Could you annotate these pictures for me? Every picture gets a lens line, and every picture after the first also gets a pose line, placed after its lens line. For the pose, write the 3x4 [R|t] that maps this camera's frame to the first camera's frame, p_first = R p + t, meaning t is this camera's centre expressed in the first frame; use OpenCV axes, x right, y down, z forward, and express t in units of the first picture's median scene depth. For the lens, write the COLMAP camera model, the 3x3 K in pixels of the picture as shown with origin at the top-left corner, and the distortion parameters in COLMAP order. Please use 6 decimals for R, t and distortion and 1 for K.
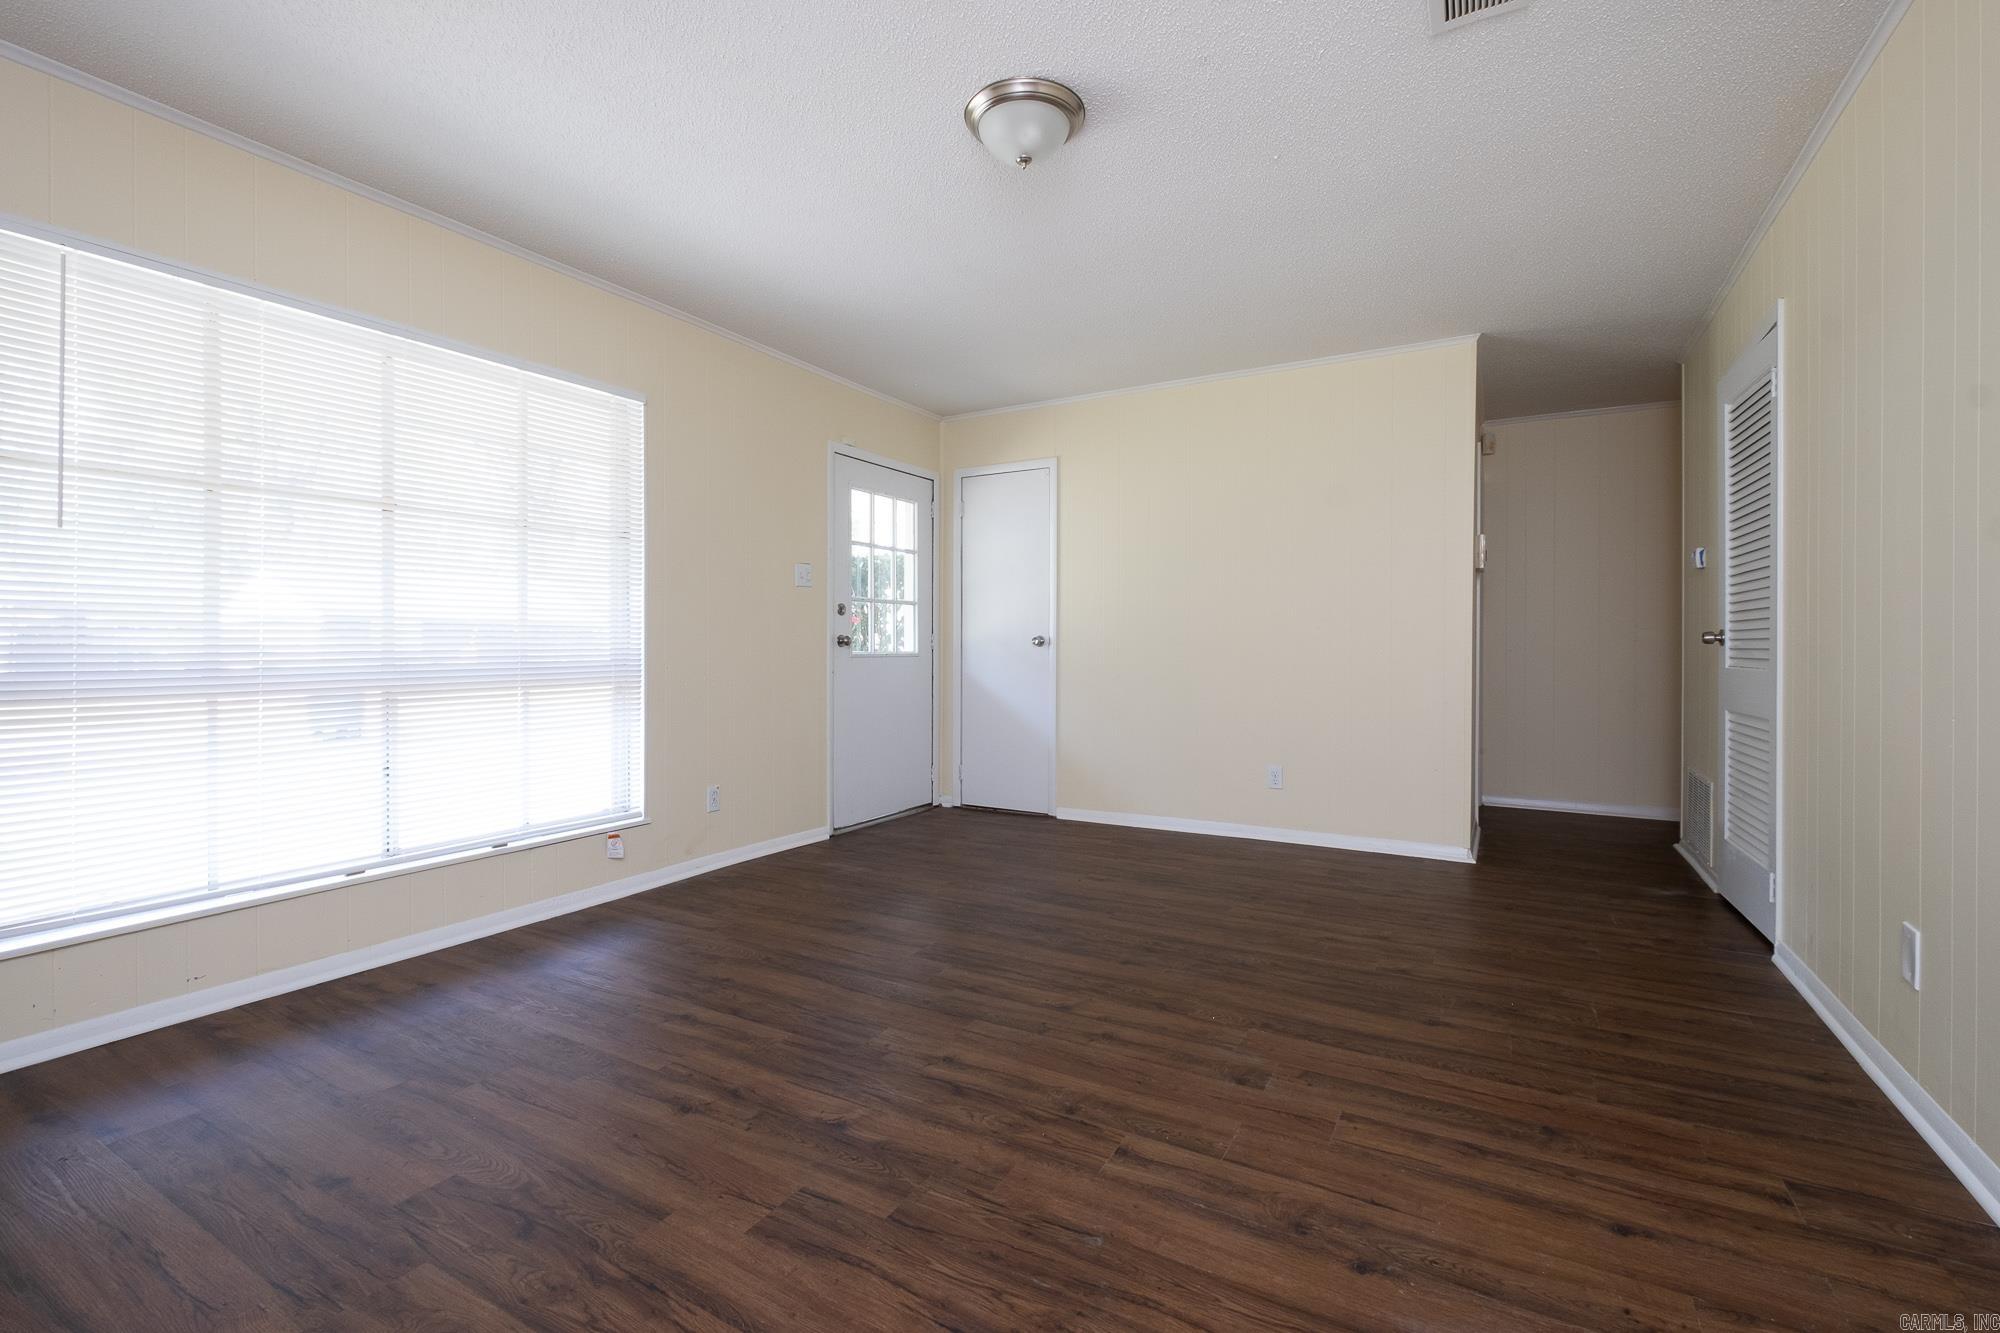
lens RADIAL K [[885.9, 0, 1002.3], [0, 885.9, 649.3], [0, 0, 1]] dist [-0.000725, 0.000089]
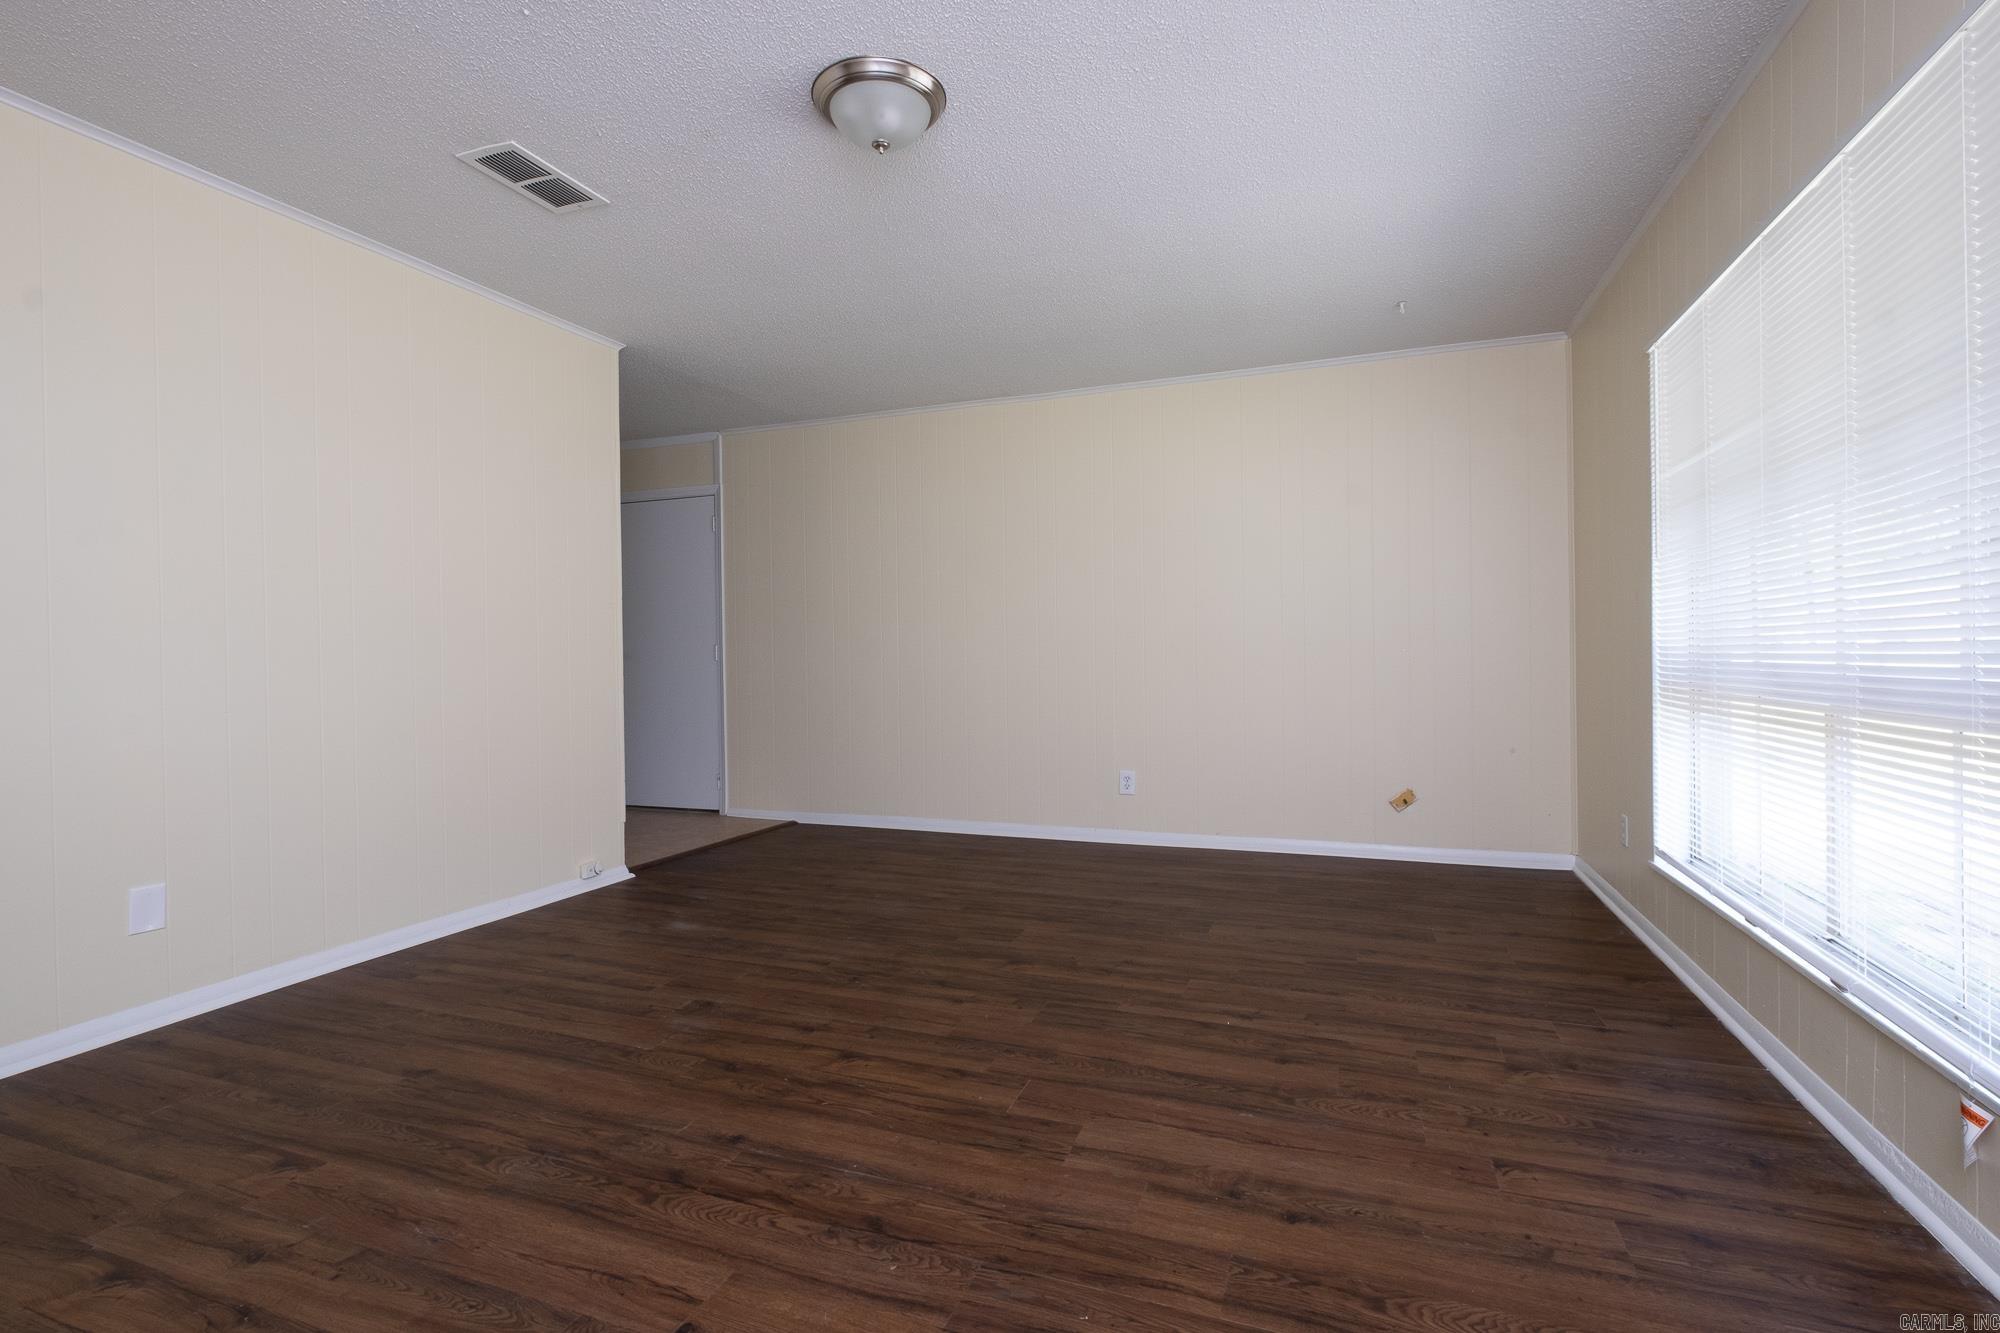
lens RADIAL K [[885.9, 0, 1002.3], [0, 885.9, 649.3], [0, 0, 1]] dist [-0.000725, 0.000089]
pose [[-0.984594, 0.011658, -0.174467, 0.071356], [0.011222, 0.999931, 0.003489, 0.007320], [0.174495, 0.001477, -0.984657, 1.975484]]
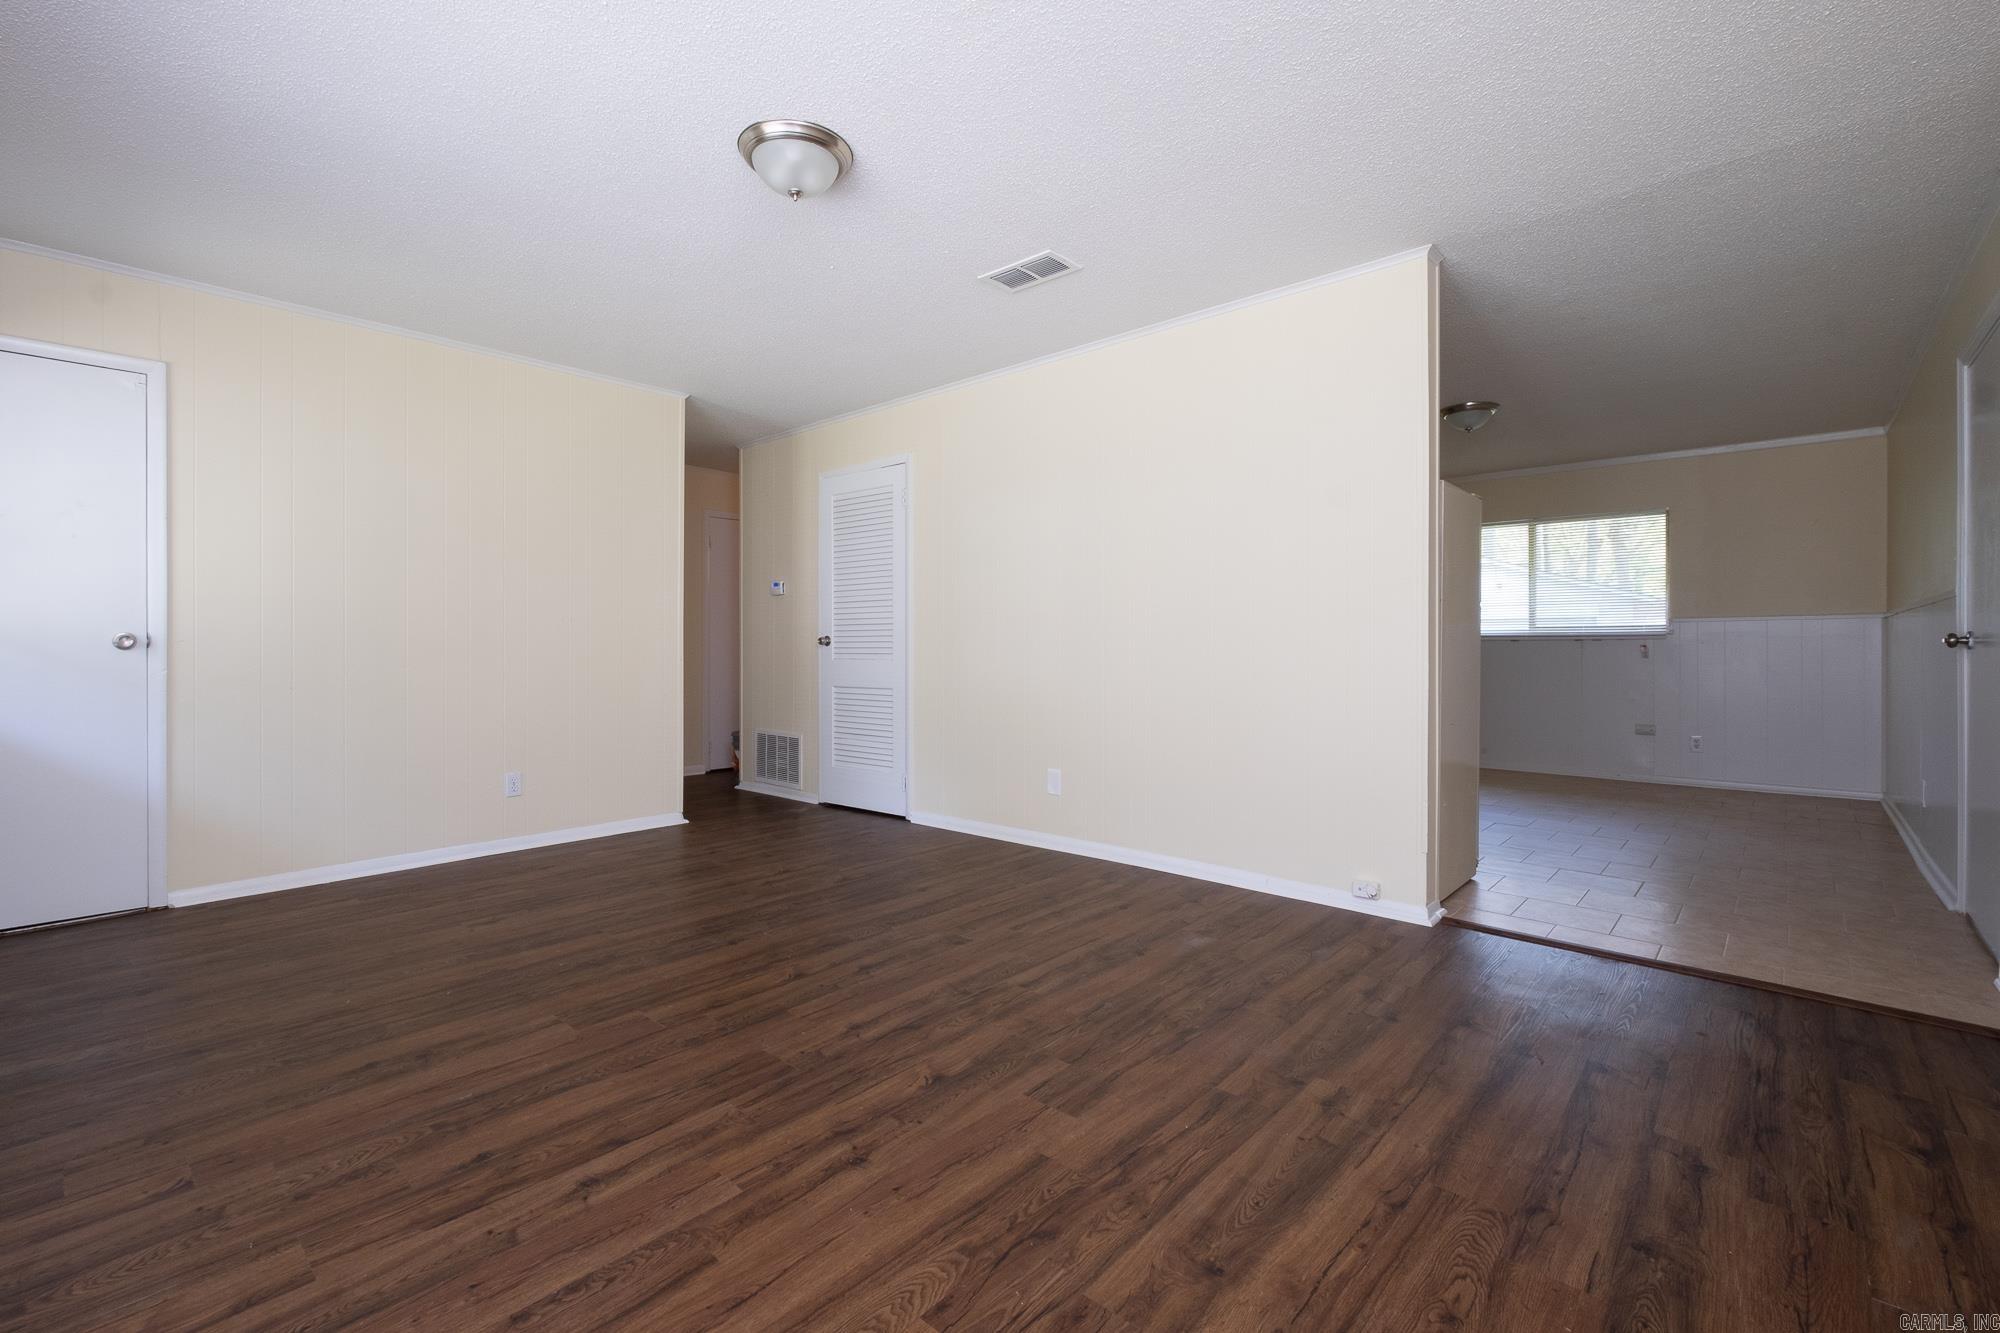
lens RADIAL K [[885.9, 0, 1002.3], [0, 885.9, 649.3], [0, 0, 1]] dist [-0.000725, 0.000089]
pose [[0.190596, -0.004057, 0.981660, -1.007532], [0.008029, 0.999964, 0.002574, 0.000465], [-0.981636, 0.007391, 0.190622, 0.569333]]
